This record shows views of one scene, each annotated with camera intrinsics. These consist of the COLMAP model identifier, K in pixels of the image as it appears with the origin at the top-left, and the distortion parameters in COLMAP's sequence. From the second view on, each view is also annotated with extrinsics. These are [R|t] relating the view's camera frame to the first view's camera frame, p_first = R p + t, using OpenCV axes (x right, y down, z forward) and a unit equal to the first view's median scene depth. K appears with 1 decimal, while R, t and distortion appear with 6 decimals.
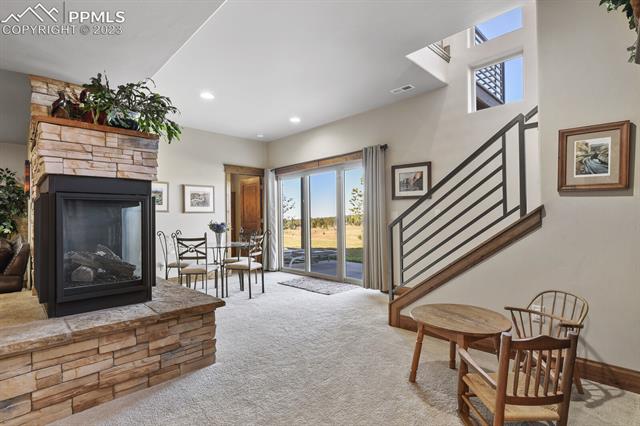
lens RADIAL K [[315.6, 0, 320.0], [0, 315.6, 213.0], [0, 0, 1]] dist [0.004248, 0.000334]
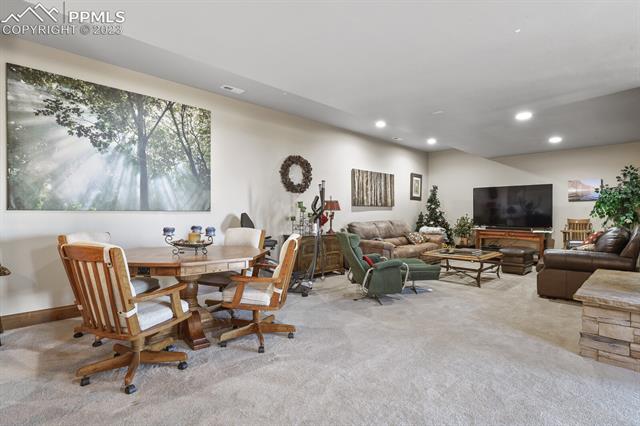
lens RADIAL K [[315.6, 0, 320.0], [0, 315.6, 213.0], [0, 0, 1]] dist [0.004248, 0.000334]
pose [[-0.000043, 0.021385, -0.999771, 0.254853], [0.004685, 0.999760, 0.021384, -0.005076], [0.999989, -0.004683, -0.000143, -0.183719]]
